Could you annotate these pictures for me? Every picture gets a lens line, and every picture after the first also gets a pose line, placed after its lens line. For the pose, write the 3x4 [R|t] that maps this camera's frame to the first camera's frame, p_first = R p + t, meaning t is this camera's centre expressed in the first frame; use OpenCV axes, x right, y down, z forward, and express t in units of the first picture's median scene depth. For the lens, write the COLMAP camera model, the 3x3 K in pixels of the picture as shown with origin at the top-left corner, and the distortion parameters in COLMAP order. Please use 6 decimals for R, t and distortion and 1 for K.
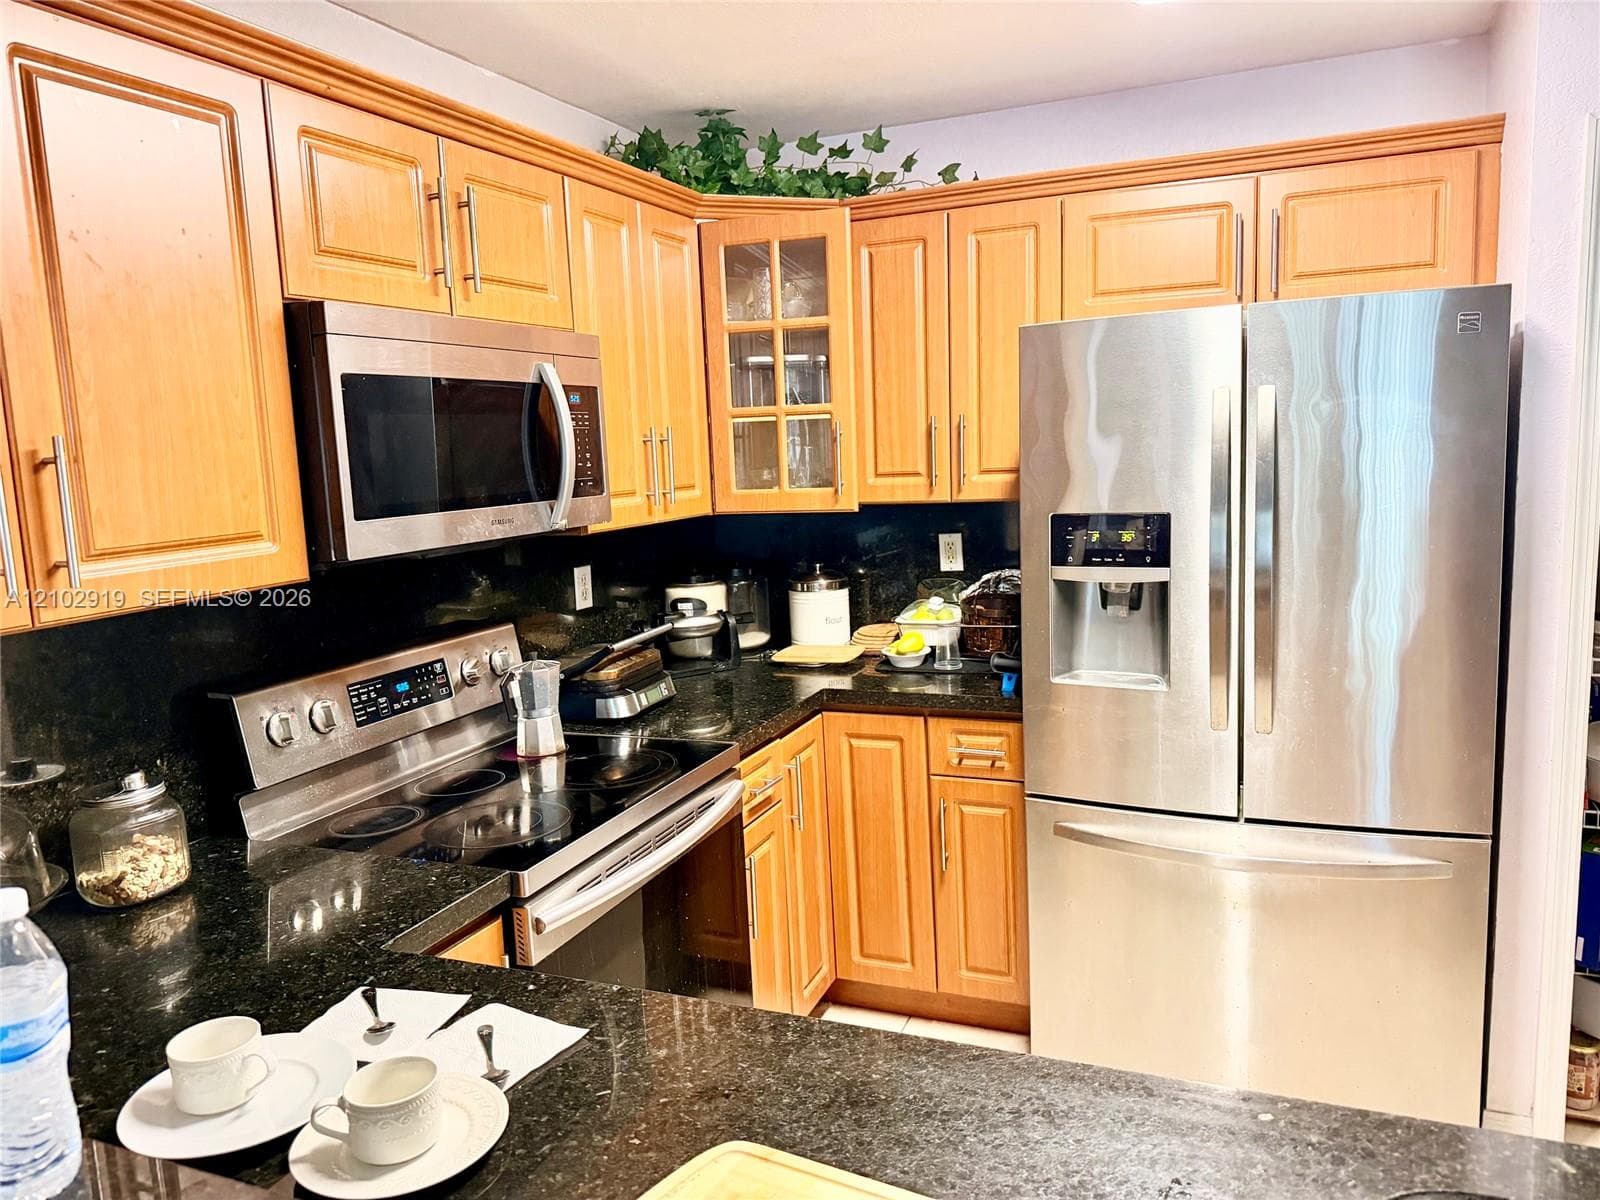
lens RADIAL K [[1133.9, 0, 800.0], [0, 1133.9, 600.0], [0, 0, 1]] dist [0.092710, -0.116754]
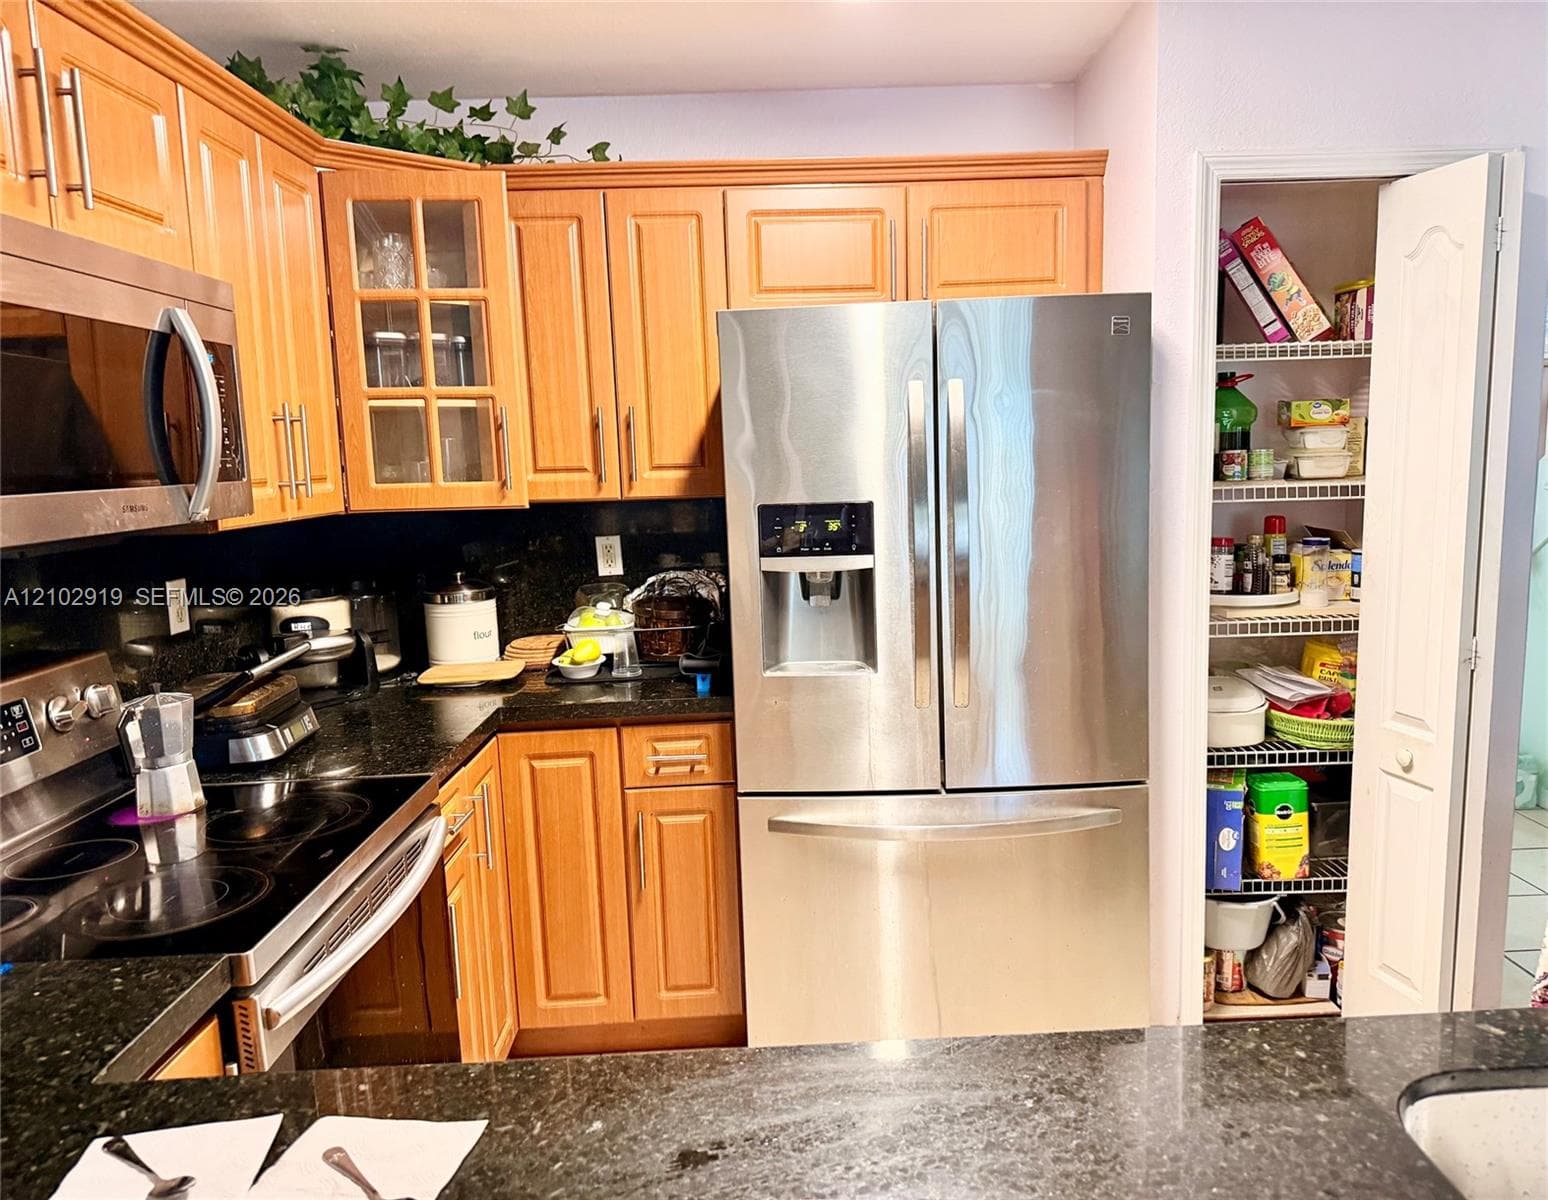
lens RADIAL K [[1121.4, 0, 816.8], [0, 1121.4, 611.6], [0, 0, 1]] dist [0.118299, -0.225197]
pose [[0.907929, -0.047543, 0.416418, -0.121678], [0.053883, 0.998541, -0.003479, 0.020097], [-0.415645, 0.025597, 0.909167, 0.088369]]
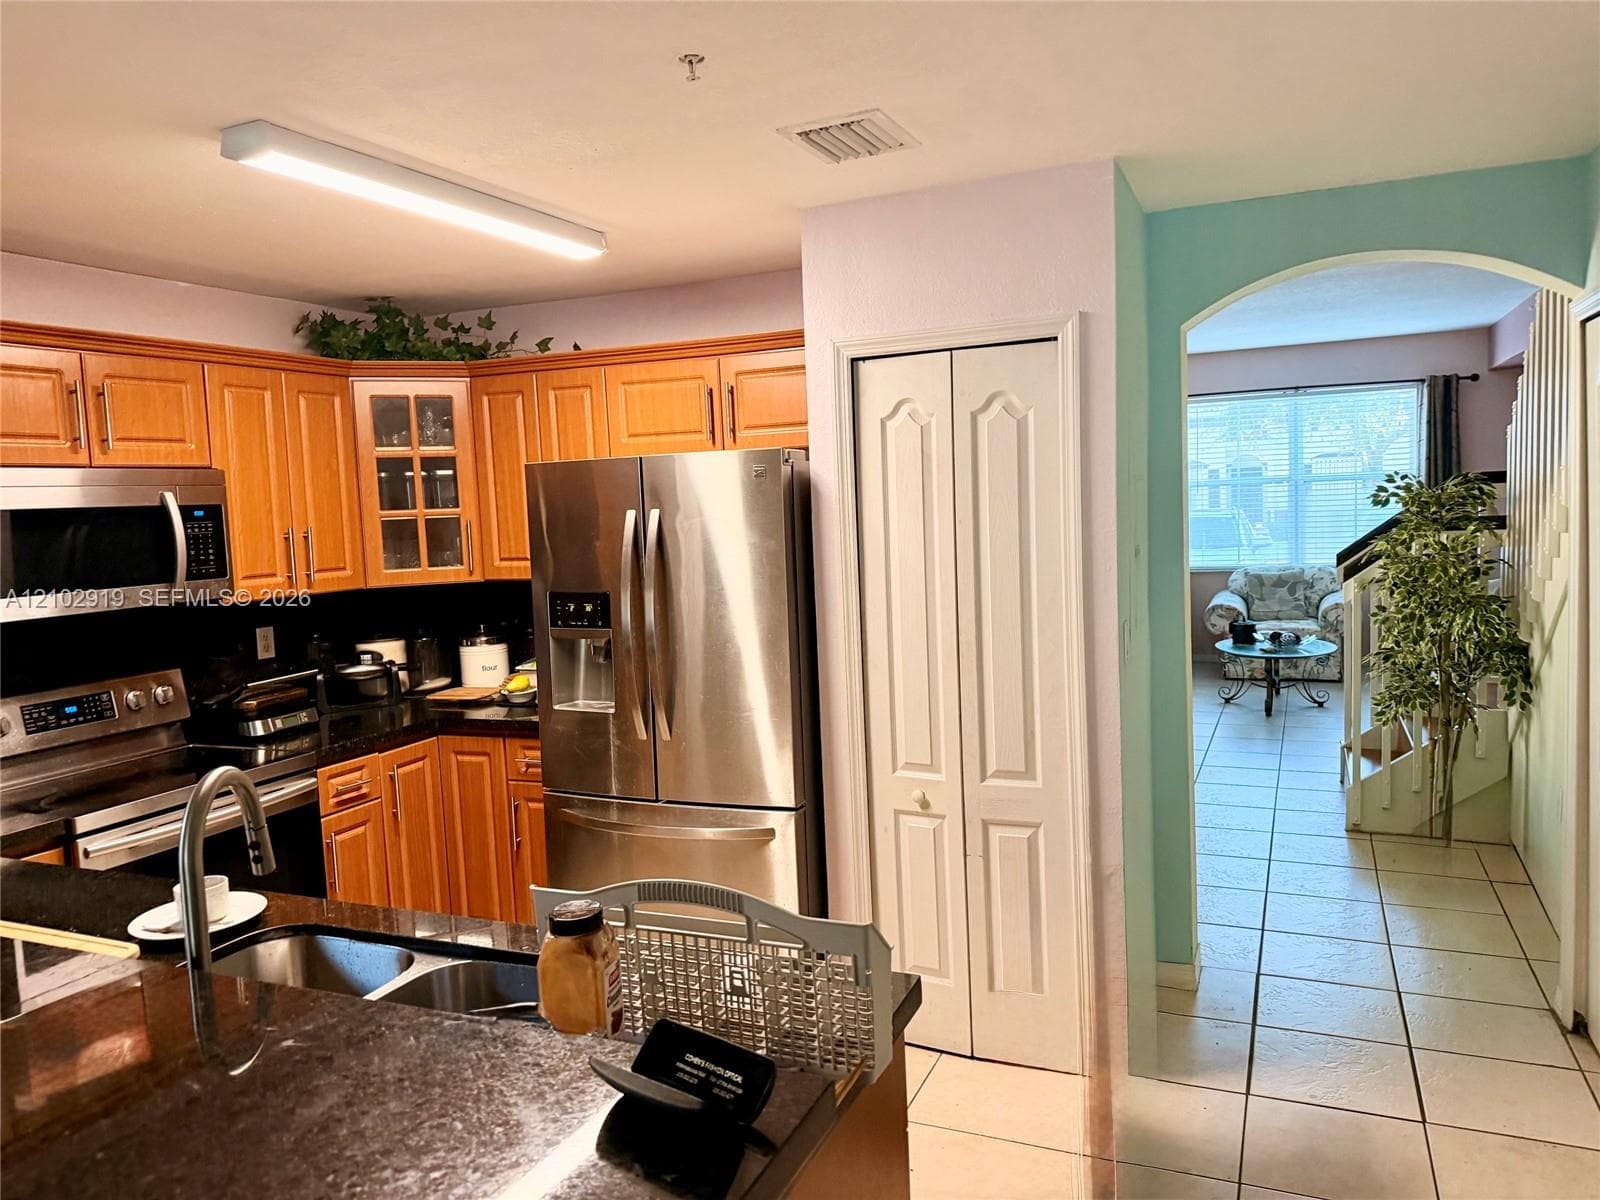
lens RADIAL K [[1133.9, 0, 800.0], [0, 1133.9, 600.0], [0, 0, 1]] dist [0.092710, -0.116754]
pose [[0.999926, 0.002108, -0.011975, 0.482115], [-0.002735, 0.998616, -0.052517, 0.008426], [0.011848, 0.052546, 0.998548, -0.380080]]
